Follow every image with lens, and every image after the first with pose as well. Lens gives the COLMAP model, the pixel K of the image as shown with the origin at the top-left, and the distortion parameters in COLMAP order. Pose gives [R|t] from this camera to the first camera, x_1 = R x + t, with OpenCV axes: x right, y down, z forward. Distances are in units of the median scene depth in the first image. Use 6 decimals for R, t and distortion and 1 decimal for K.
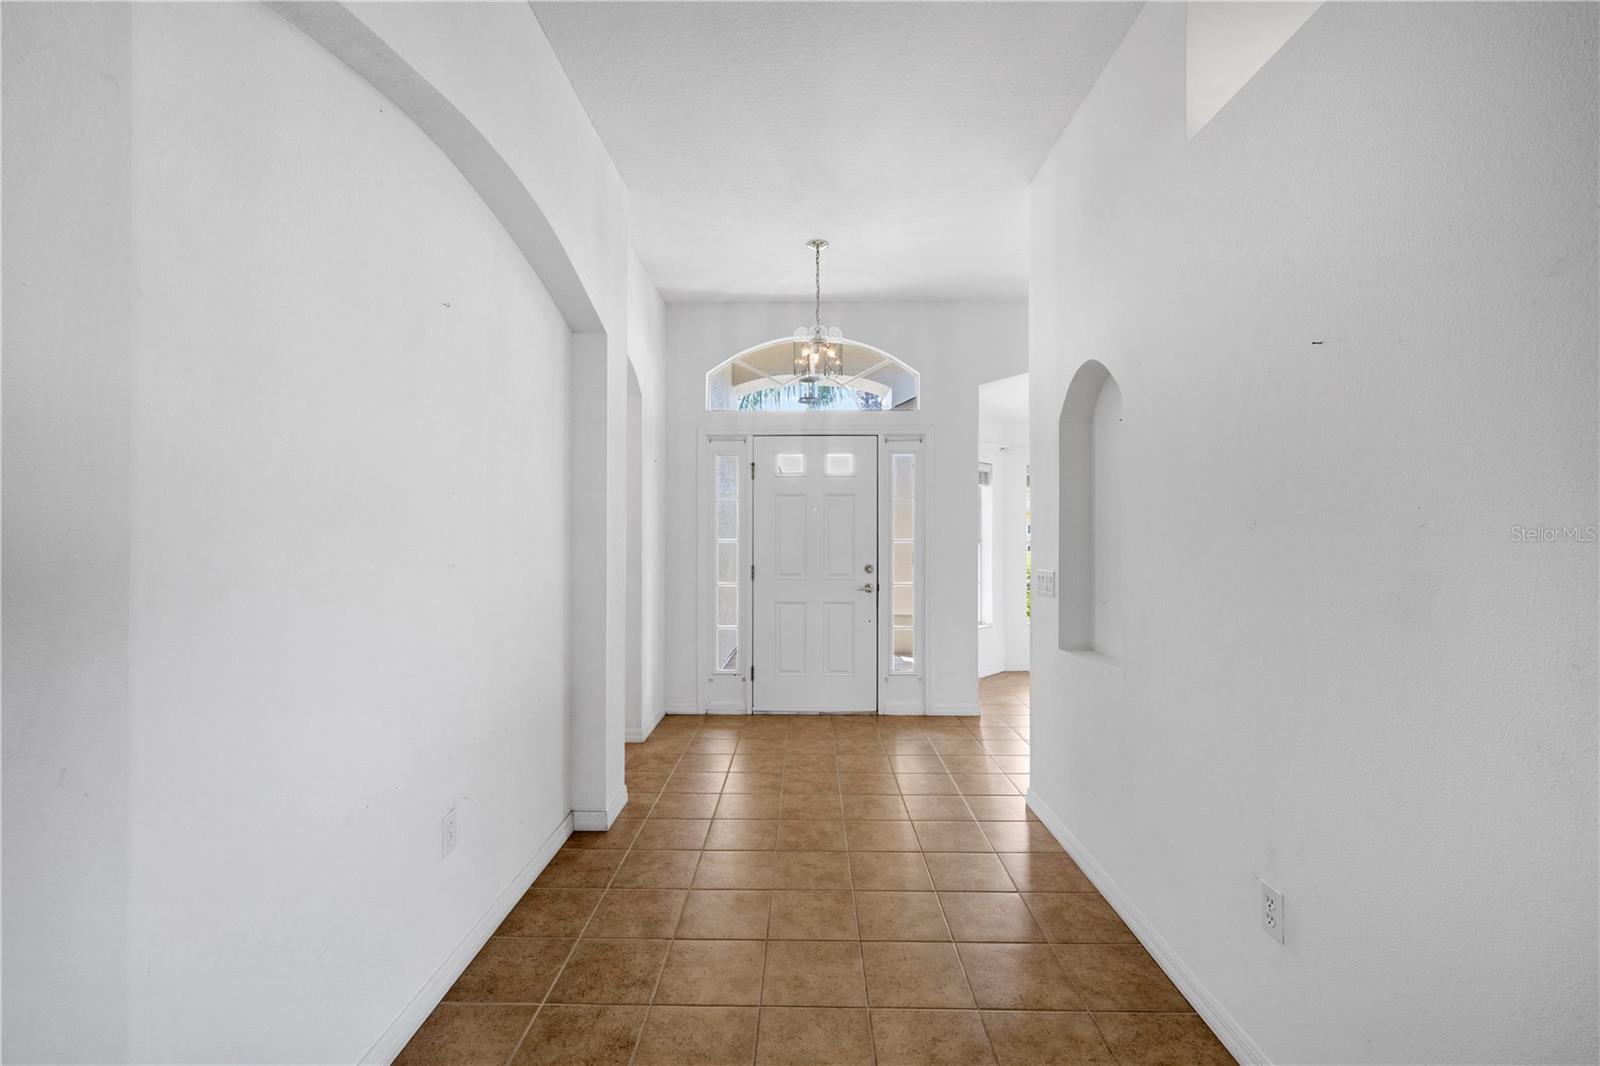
lens RADIAL K [[681.7, 0, 792.5], [0, 681.7, 530.5], [0, 0, 1]] dist [0.004797, -0.000641]
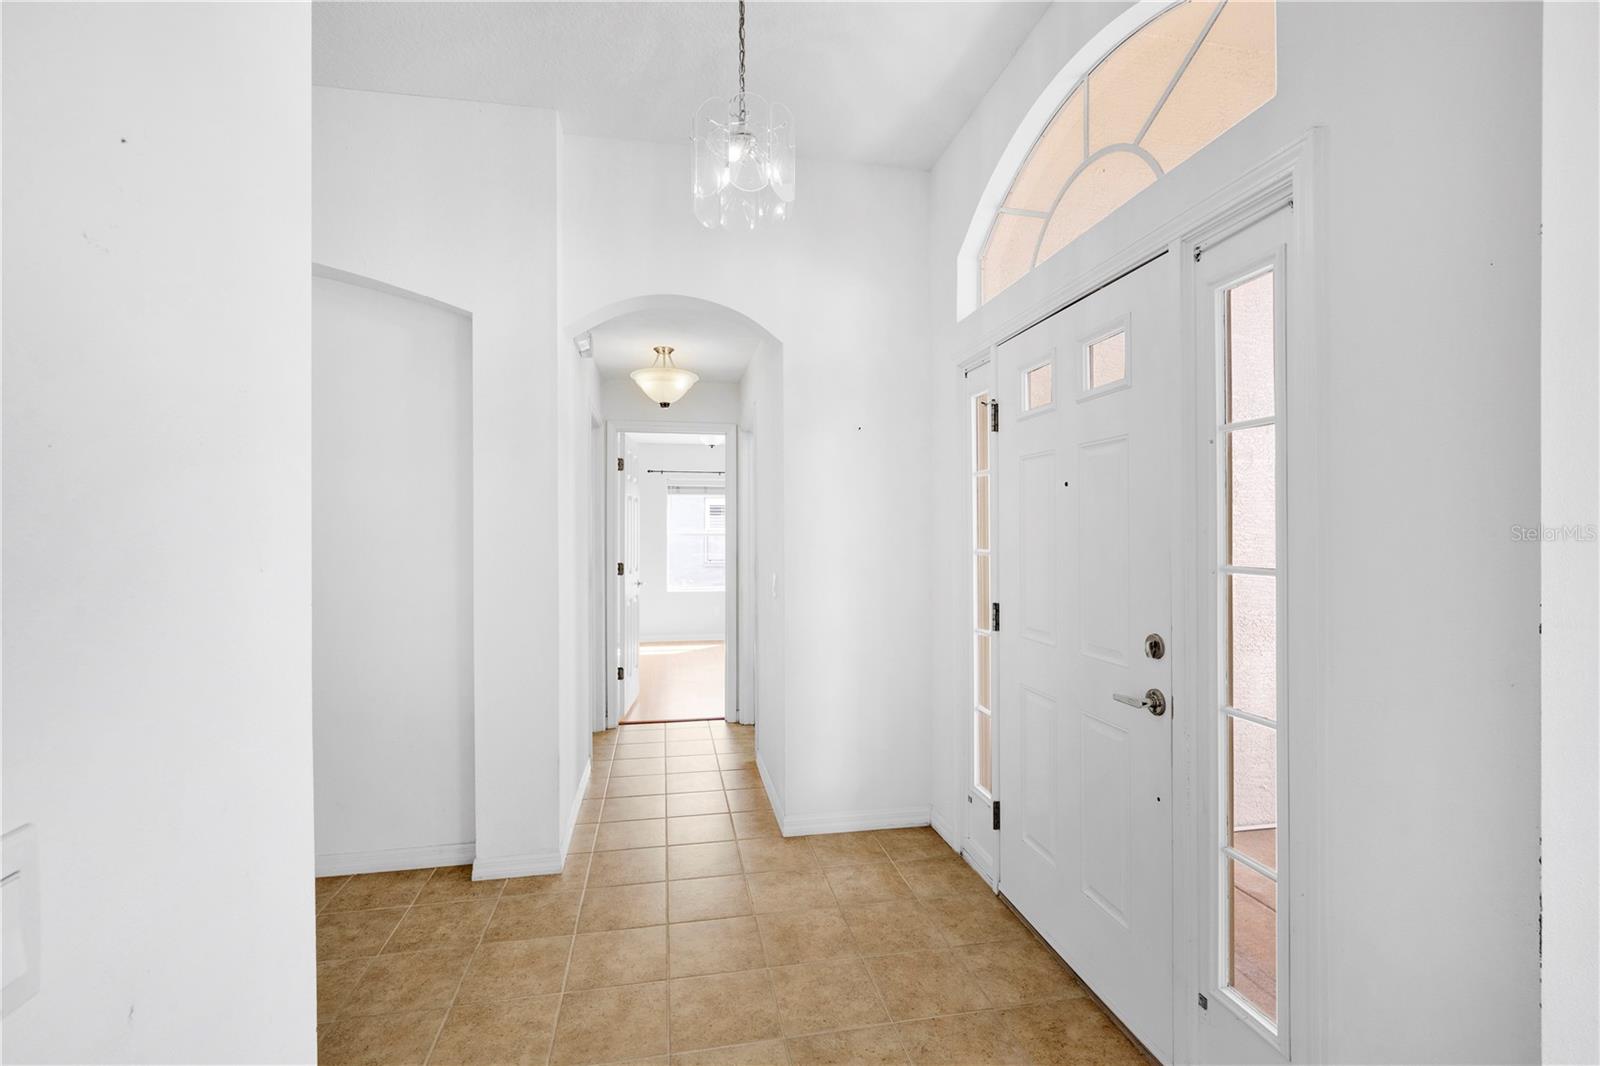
lens RADIAL K [[681.7, 0, 775.9], [0, 681.7, 531.2], [0, 0, 1]] dist [0.004797, -0.000641]
pose [[0.201023, -0.004551, -0.979576, 0.409309], [0.008349, 0.999961, -0.002932, -0.004949], [0.979551, -0.007589, 0.201053, 0.729436]]
